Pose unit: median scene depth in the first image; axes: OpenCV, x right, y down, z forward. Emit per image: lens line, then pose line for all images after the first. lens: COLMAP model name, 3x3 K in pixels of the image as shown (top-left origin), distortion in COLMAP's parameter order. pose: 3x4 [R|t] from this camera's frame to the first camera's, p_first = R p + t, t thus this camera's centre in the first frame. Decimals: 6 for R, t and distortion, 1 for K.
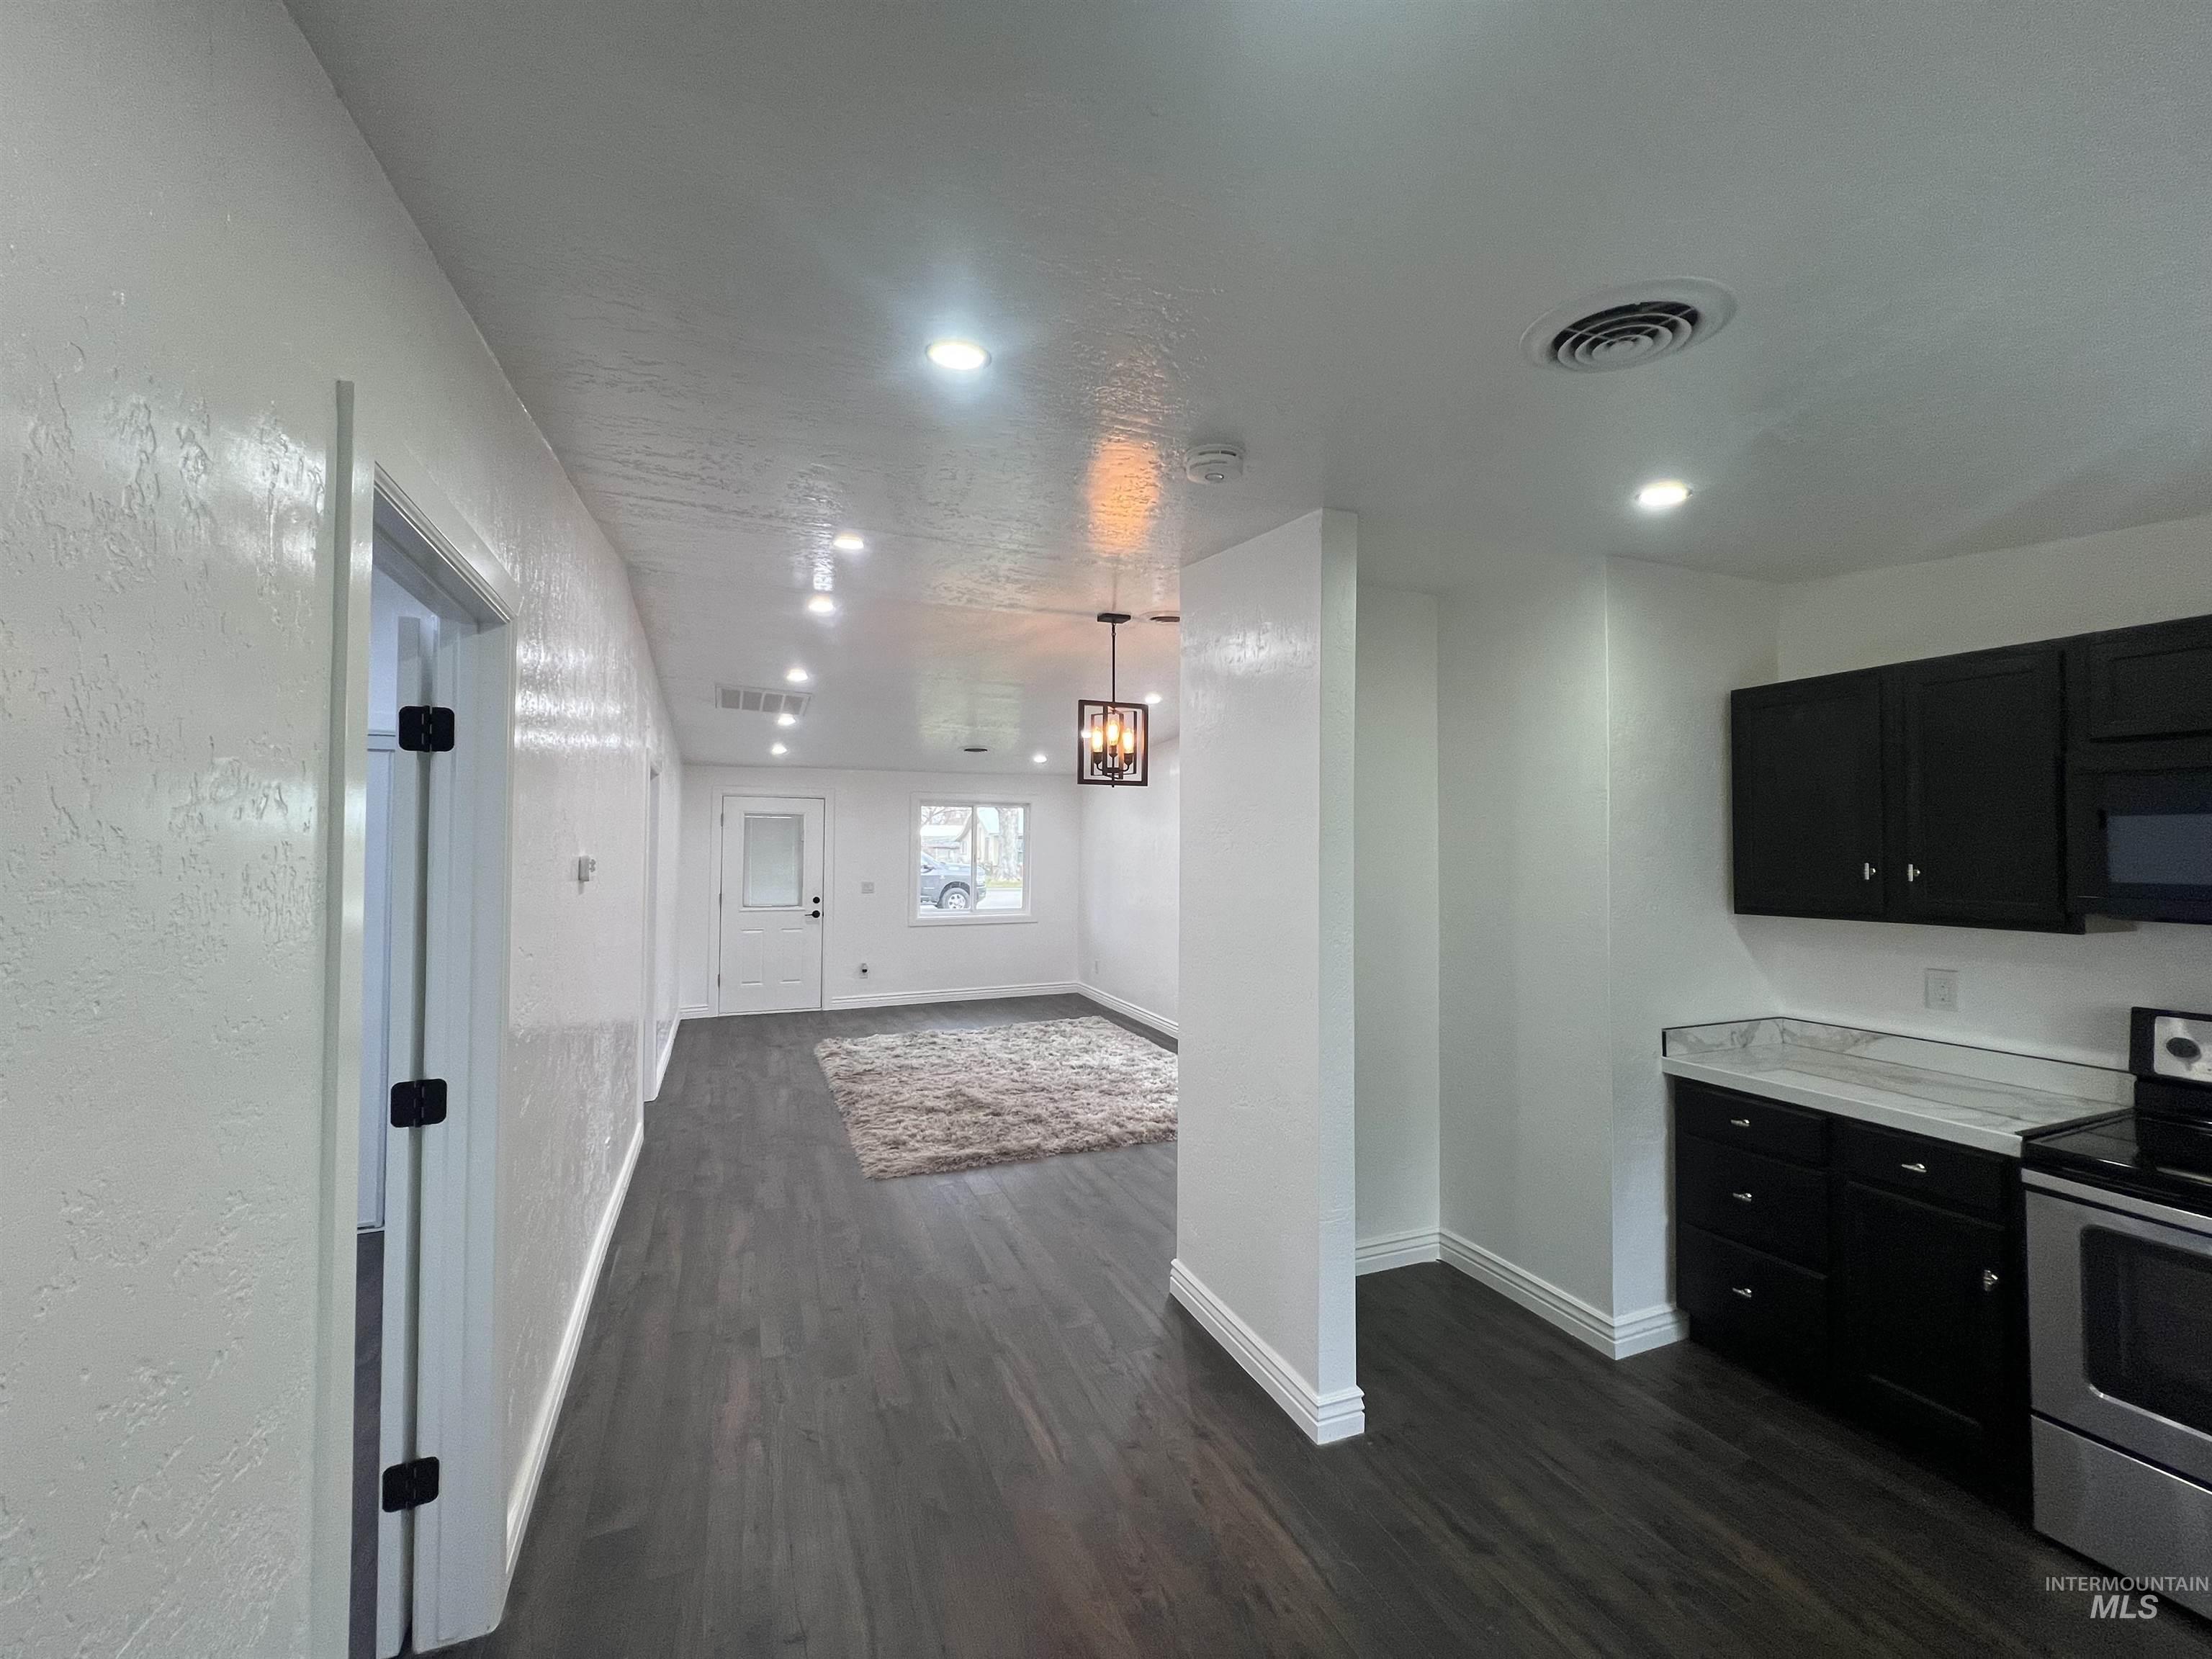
lens RADIAL K [[886.3, 0, 1103.9], [0, 886.3, 830.5], [0, 0, 1]] dist [0.001967, -0.000582]
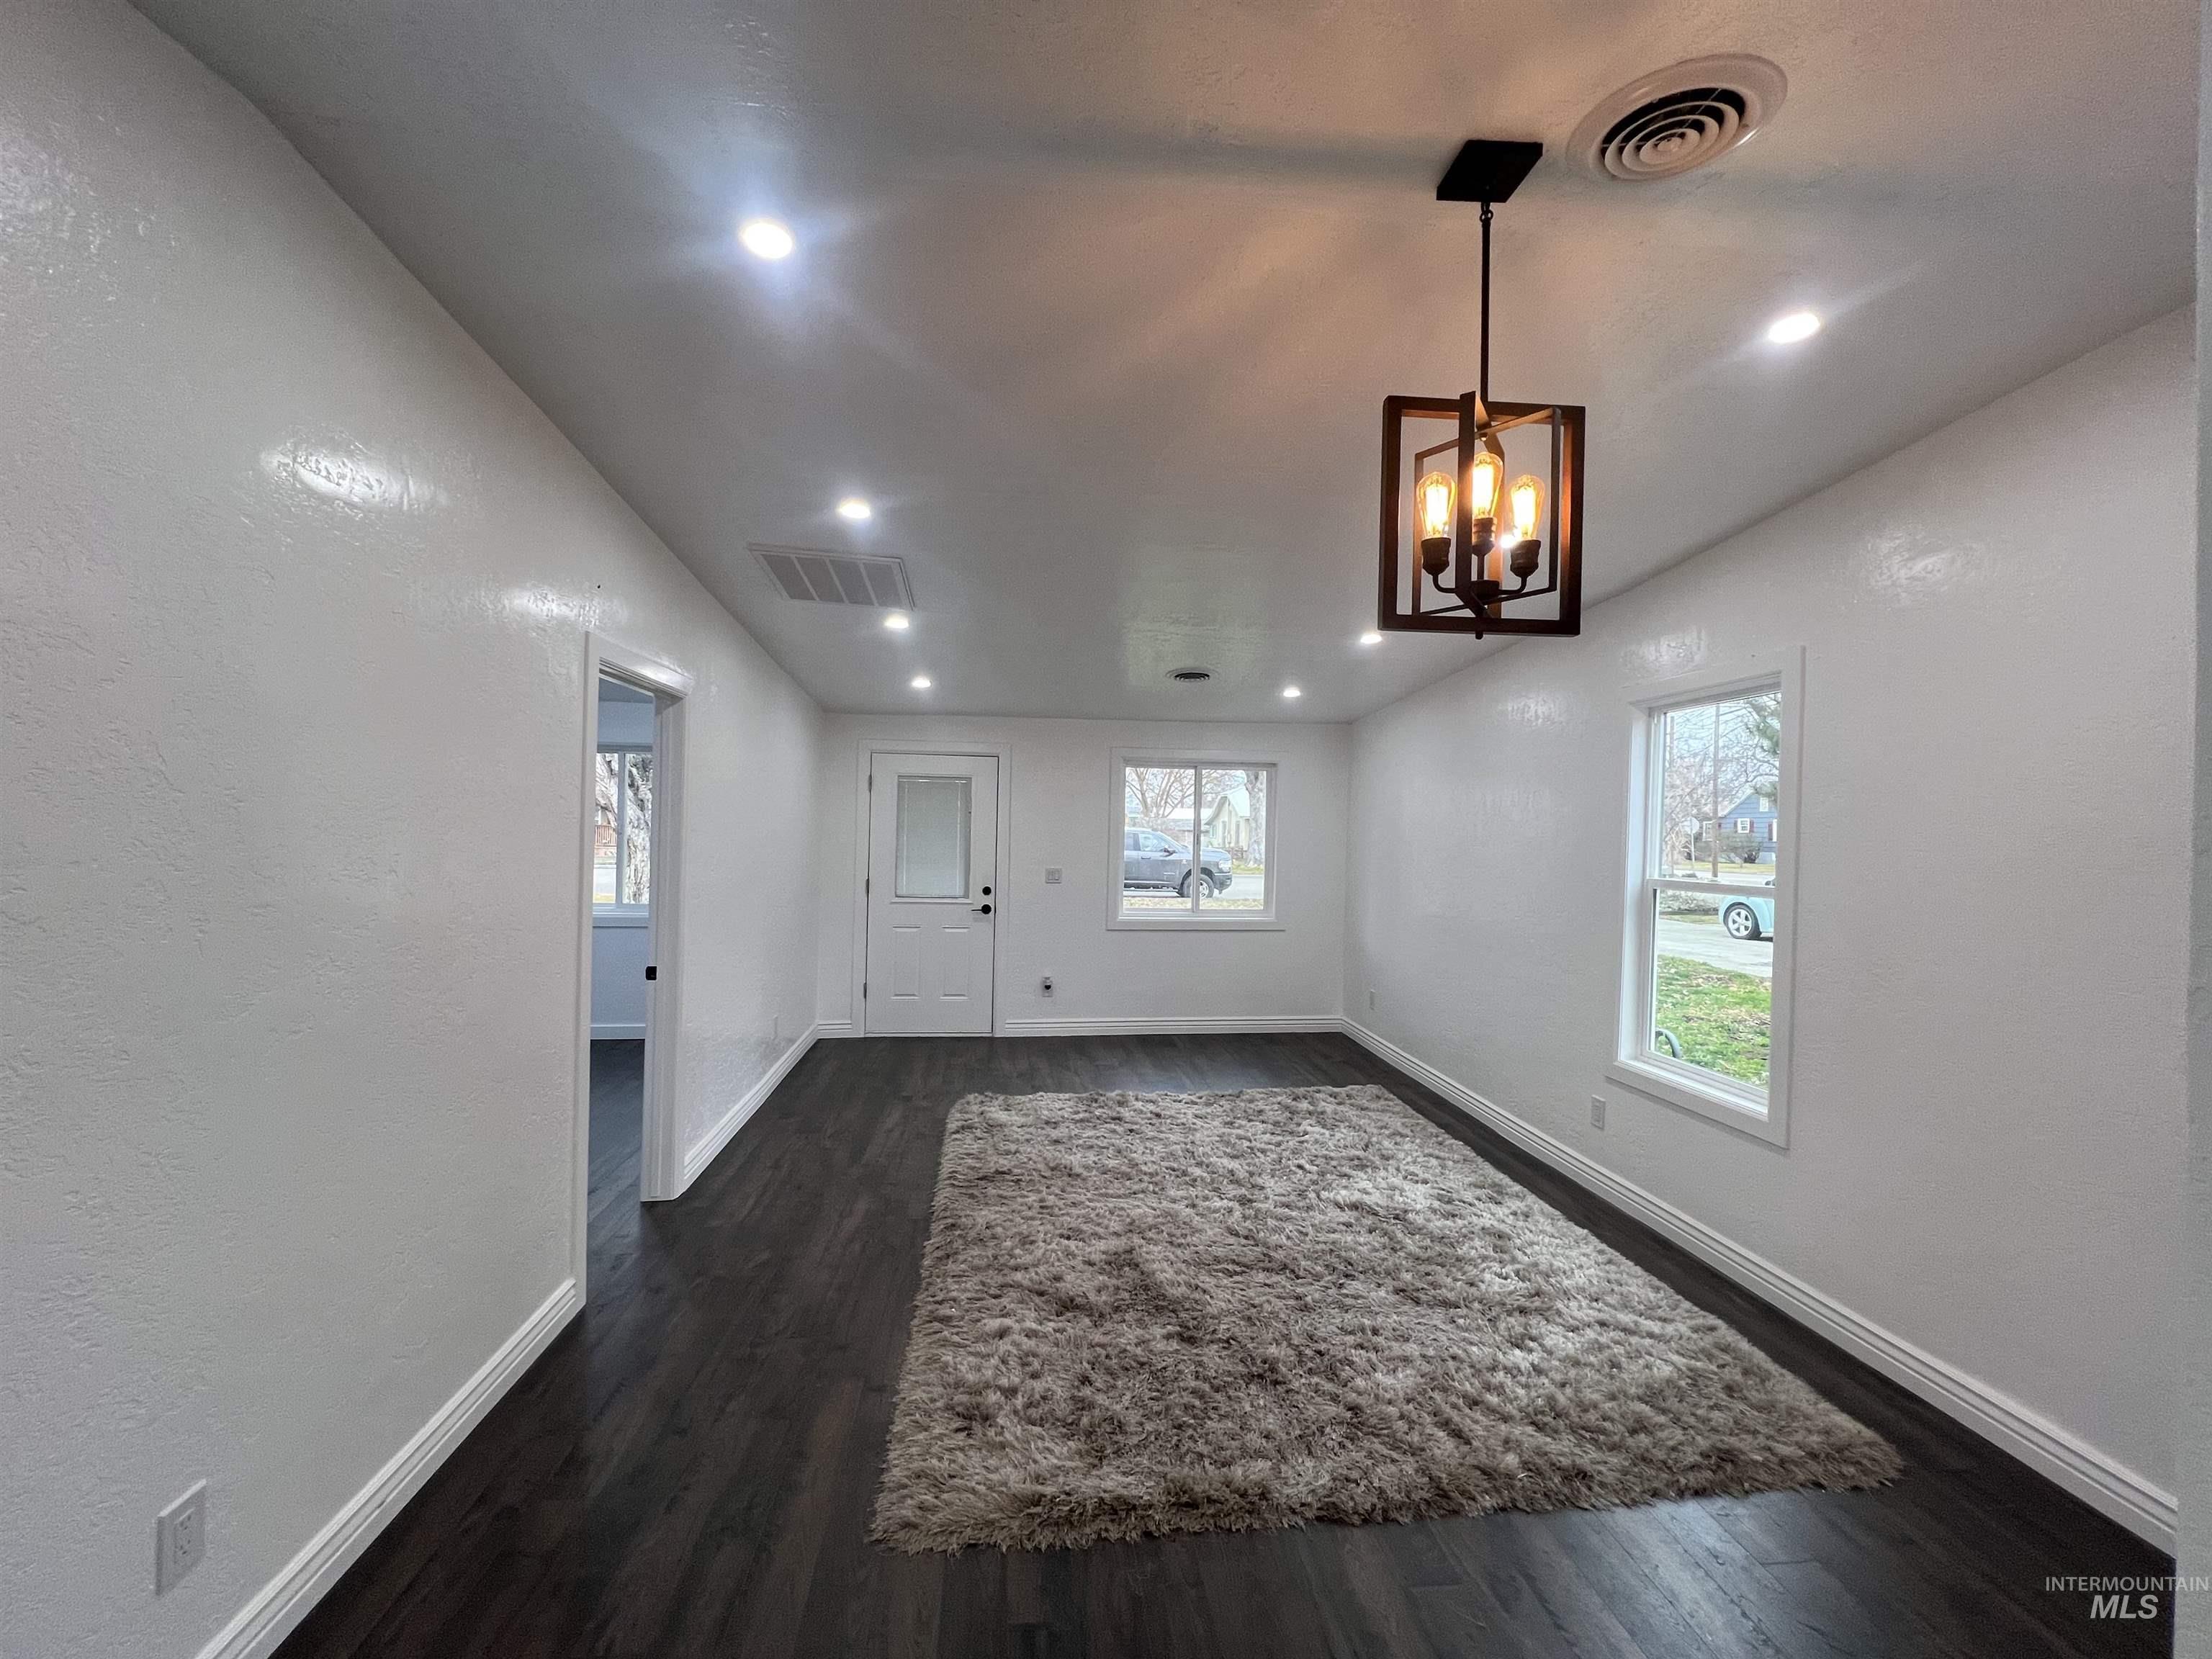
lens RADIAL K [[886.3, 0, 1105.0], [0, 886.3, 831.6], [0, 0, 1]] dist [0.001967, -0.000582]
pose [[0.959898, 0.014336, -0.279983, -0.025623], [-0.009081, 0.999758, 0.020058, 0.018029], [0.280202, -0.016711, 0.959795, 0.447373]]
